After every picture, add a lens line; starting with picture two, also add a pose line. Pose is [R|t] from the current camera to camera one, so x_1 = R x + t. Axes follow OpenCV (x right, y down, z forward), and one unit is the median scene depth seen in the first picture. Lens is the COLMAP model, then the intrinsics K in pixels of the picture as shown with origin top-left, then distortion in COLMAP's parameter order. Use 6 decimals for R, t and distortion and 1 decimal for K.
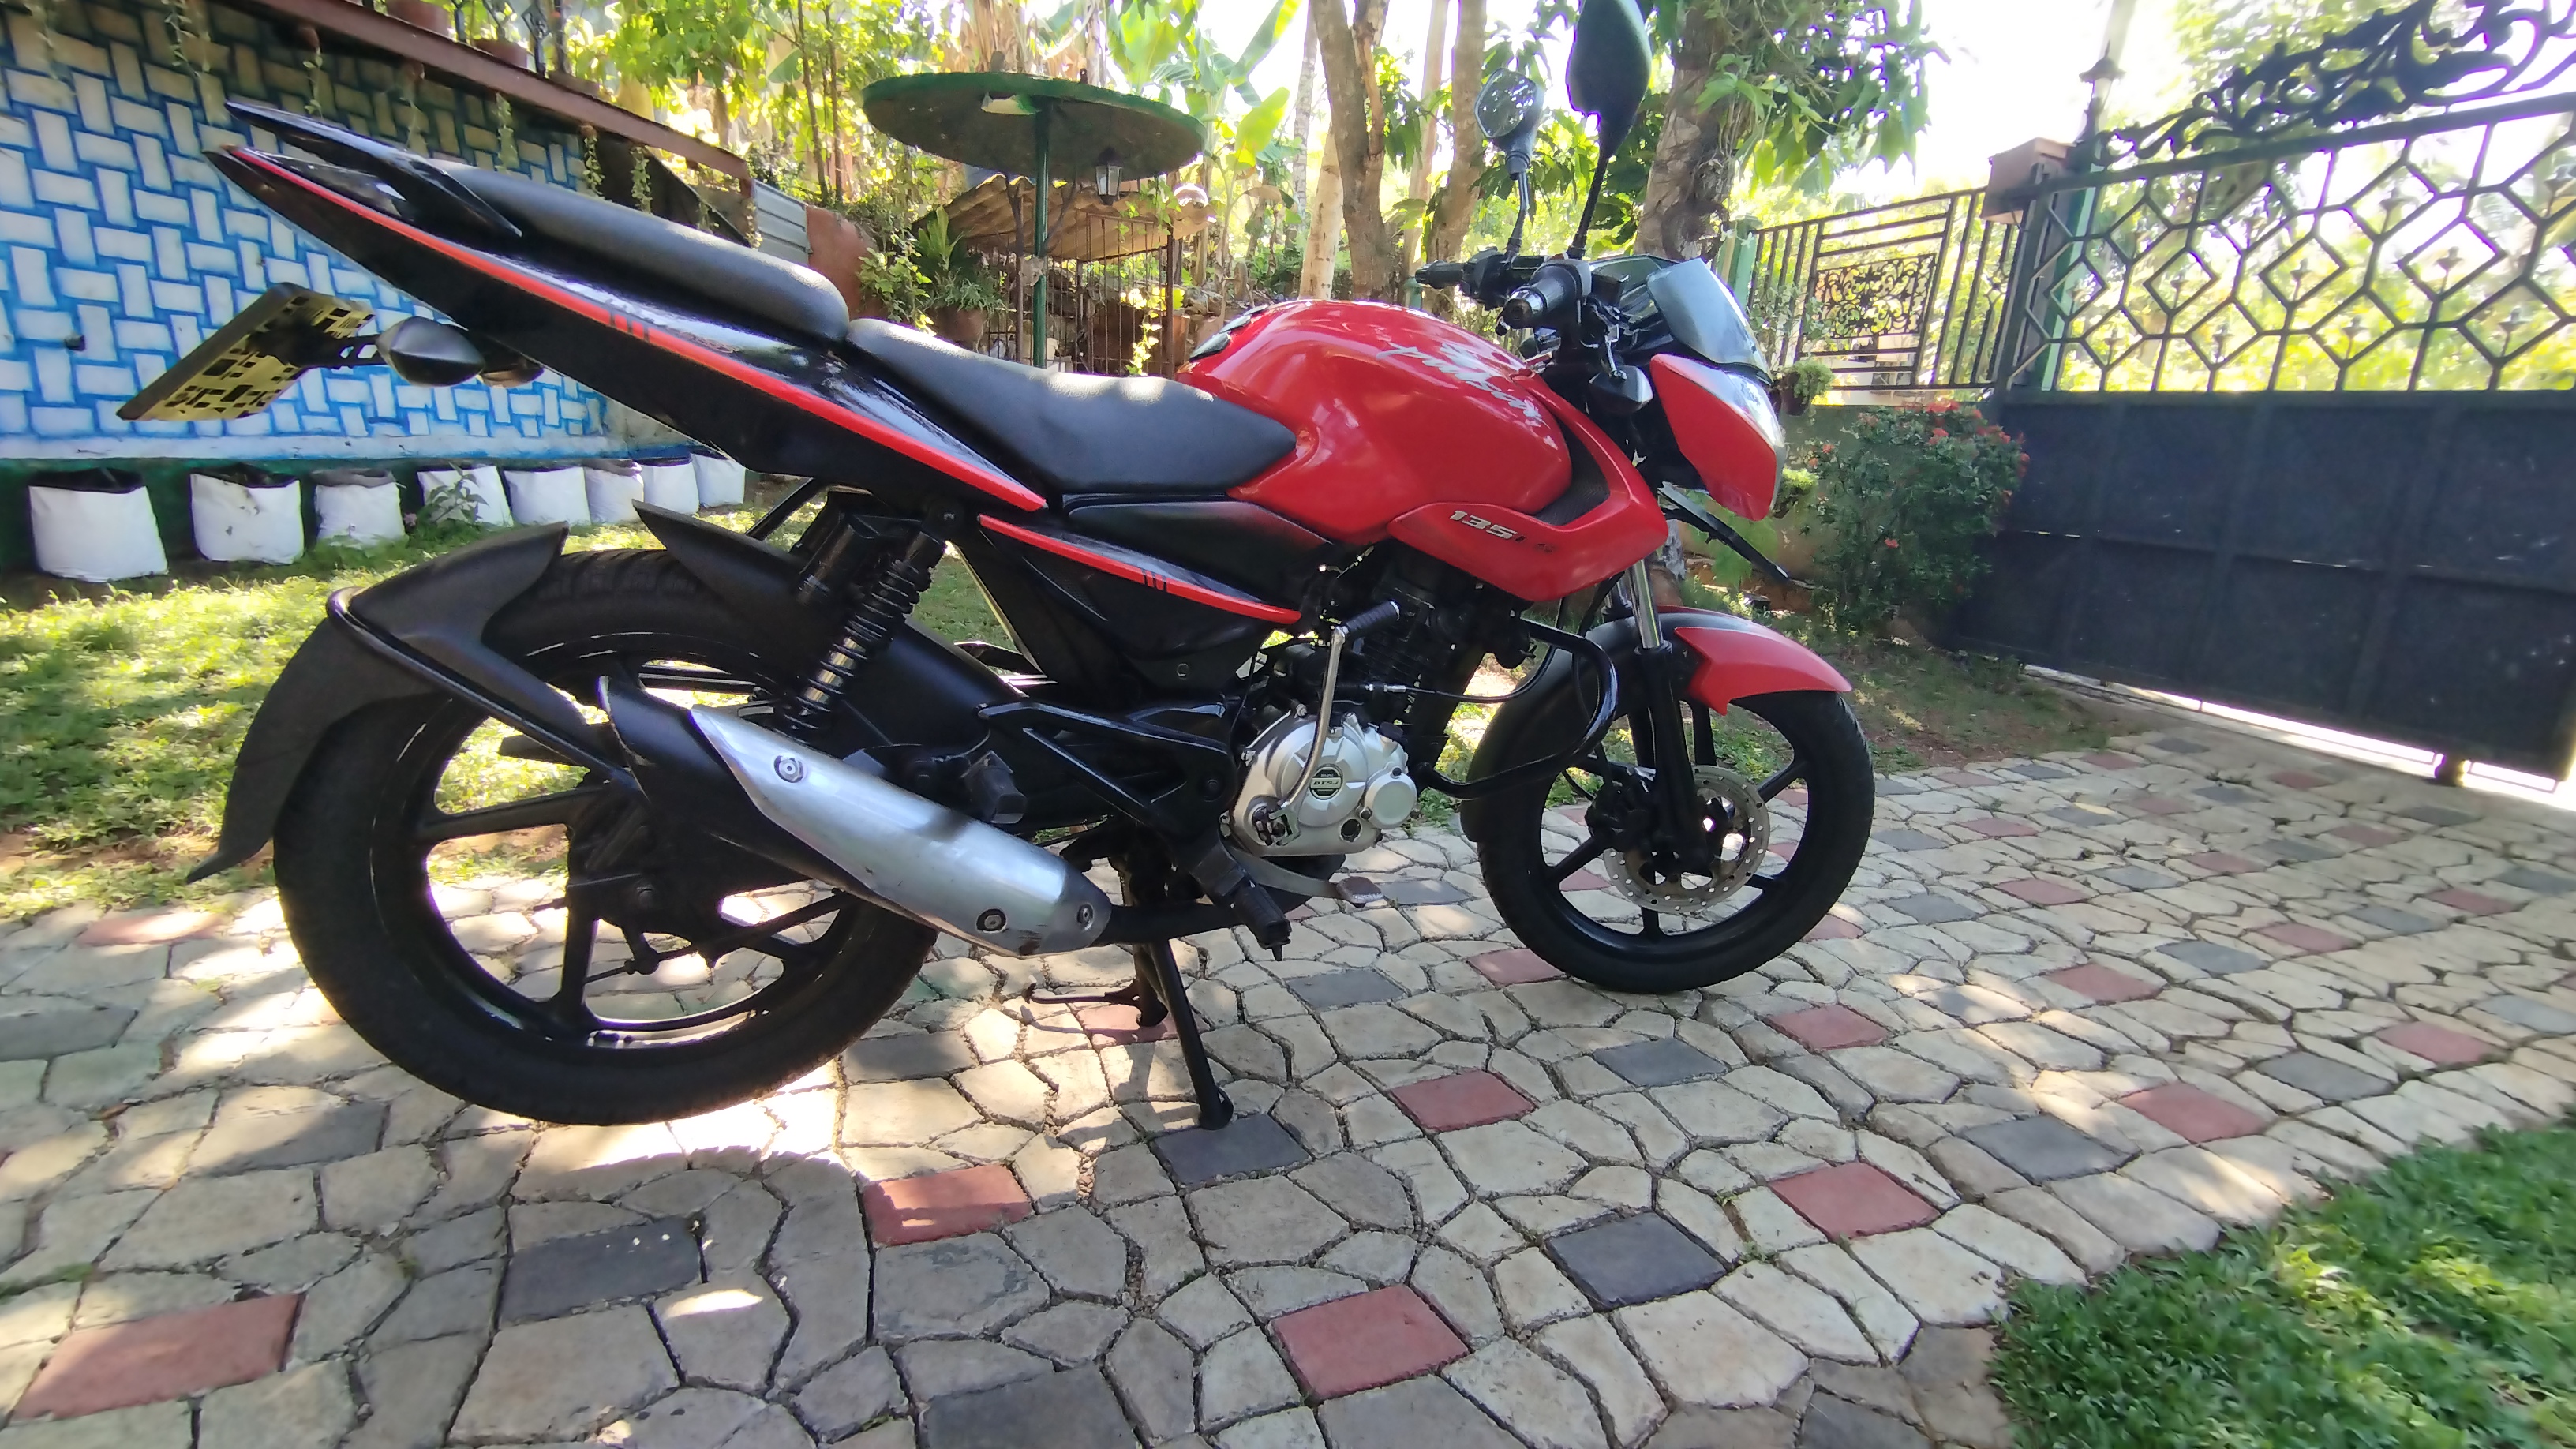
lens RADIAL K [[1199.8, 0, 1288.0], [0, 1199.8, 724.5], [0, 0, 1]] dist [-0.007102, 0.004583]
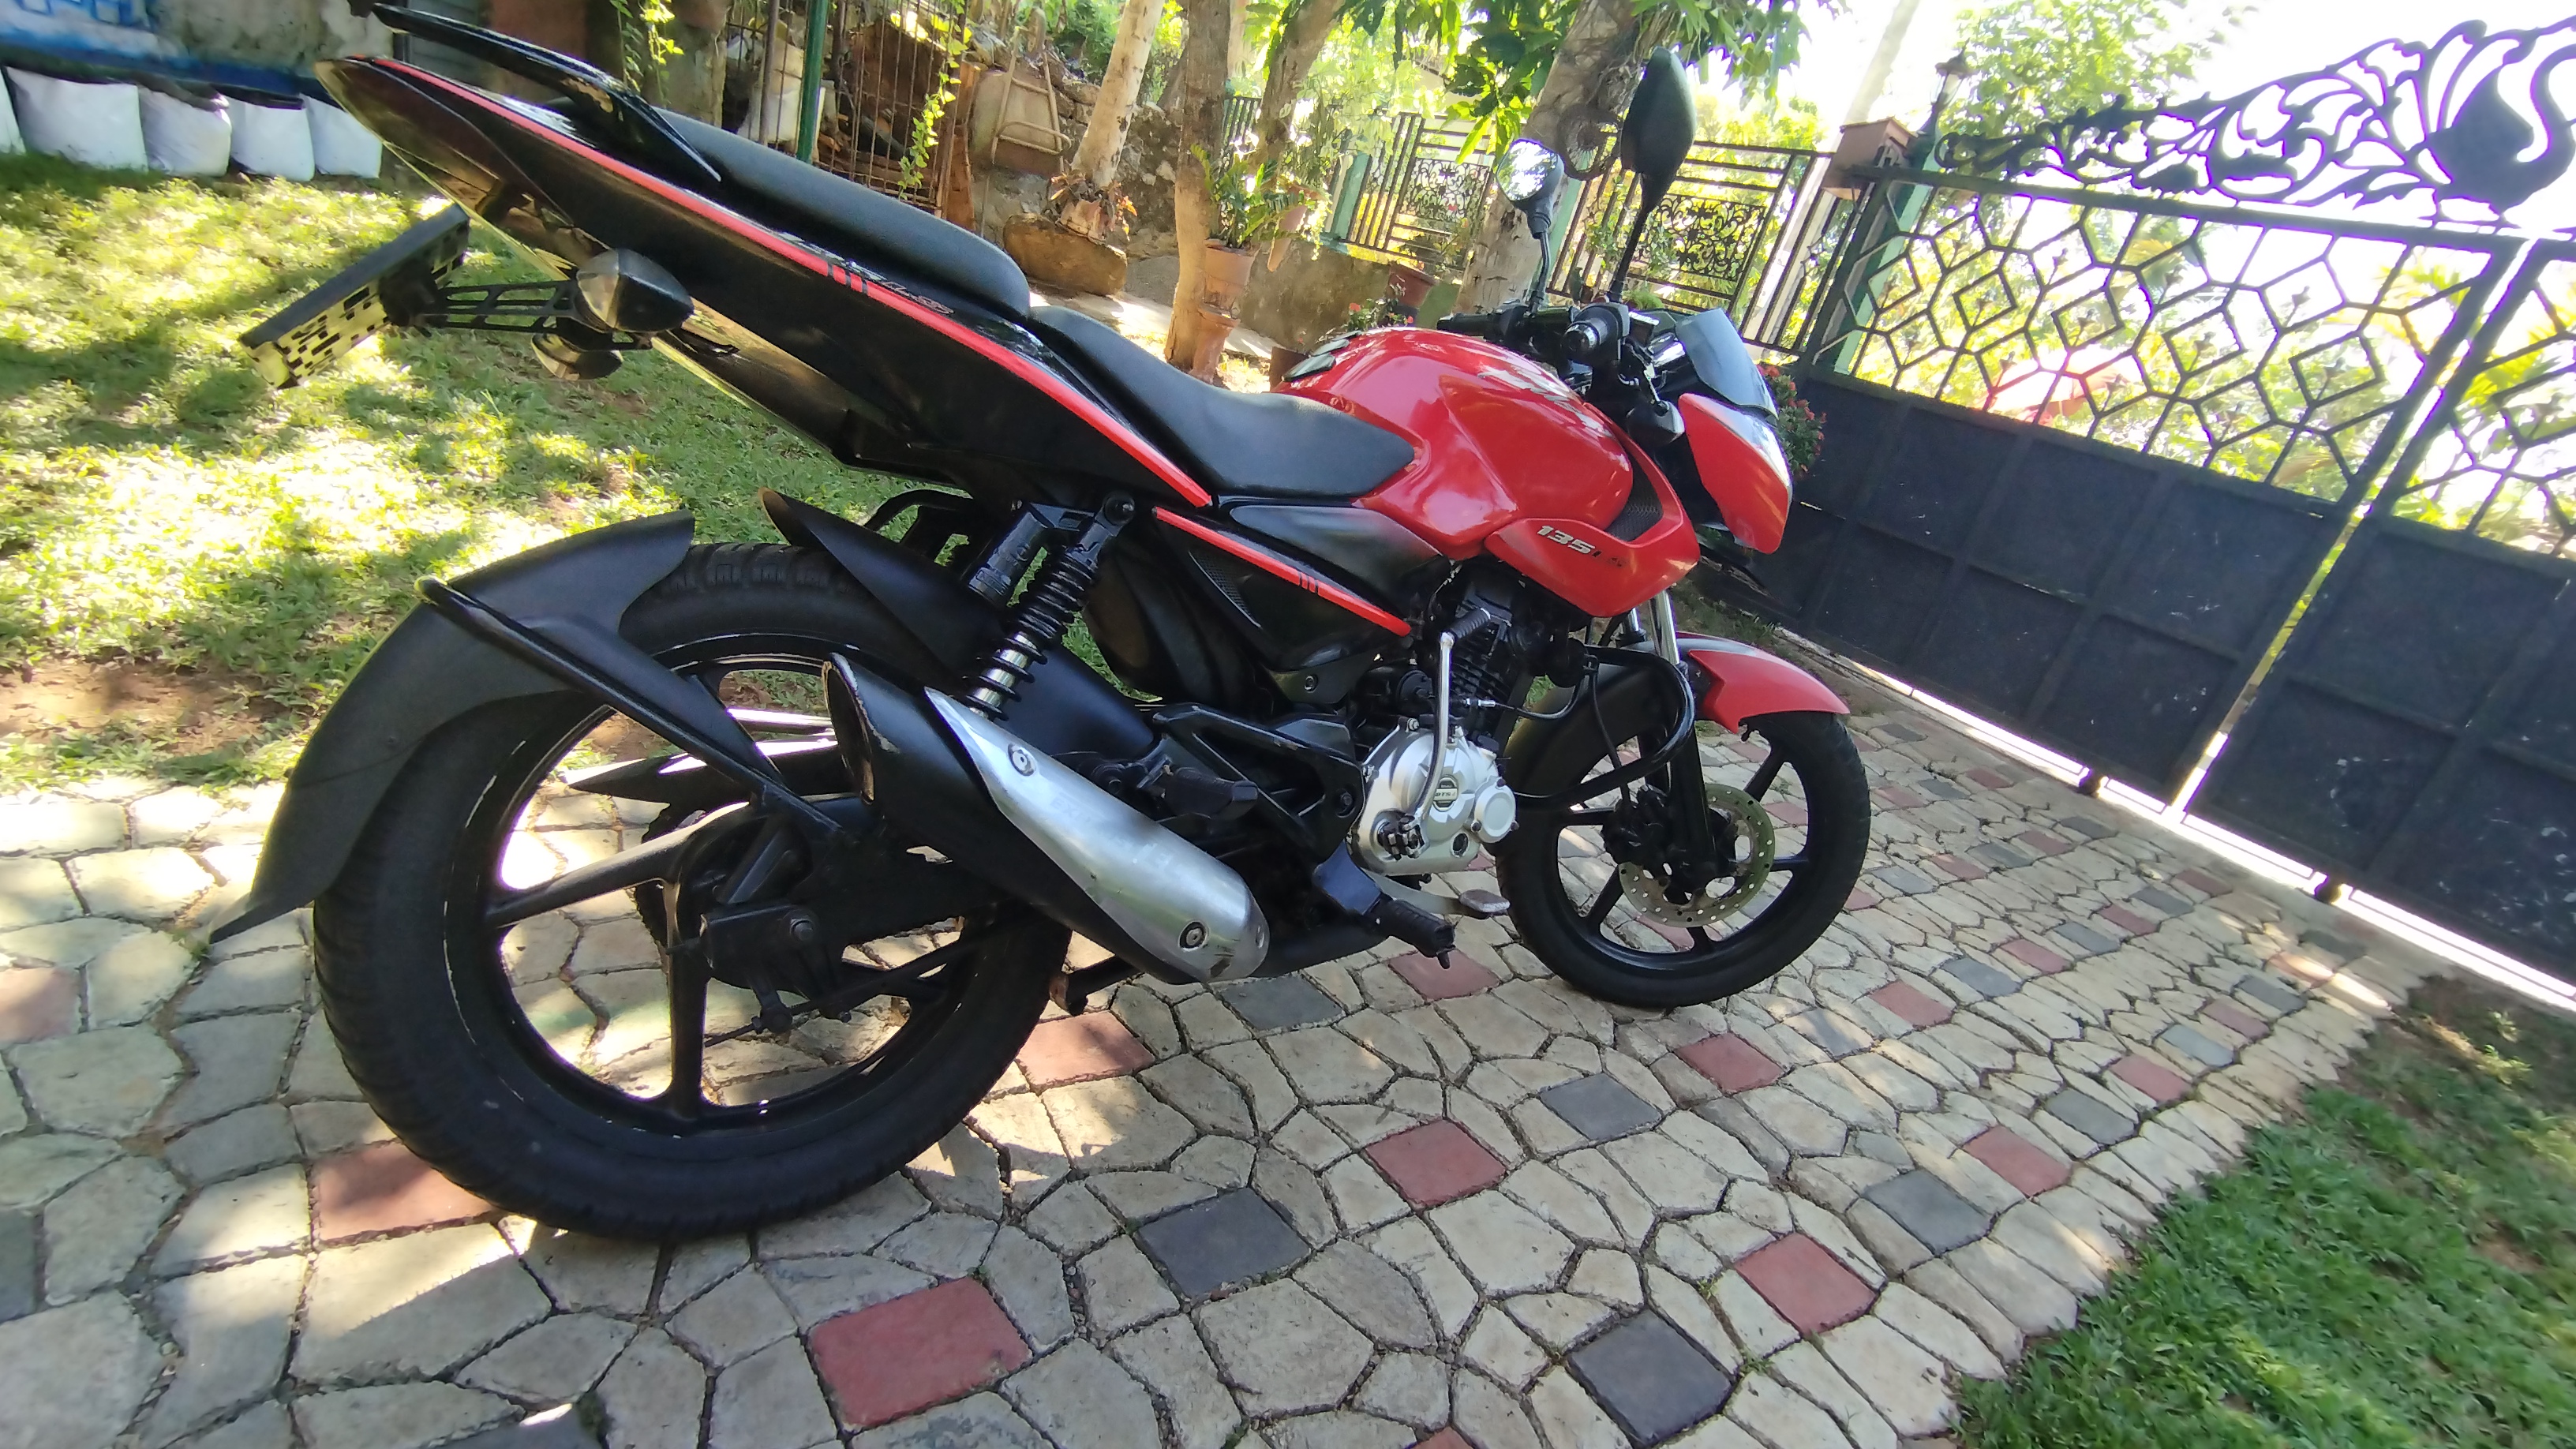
lens RADIAL K [[1184.9, 0, 1288.0], [0, 1184.9, 724.5], [0, 0, 1]] dist [-0.000725, 0.001387]
pose [[0.953550, 0.104549, 0.282511, -0.253508], [-0.150255, 0.977919, 0.145252, -0.134734], [-0.261087, -0.180954, 0.948203, 0.195916]]
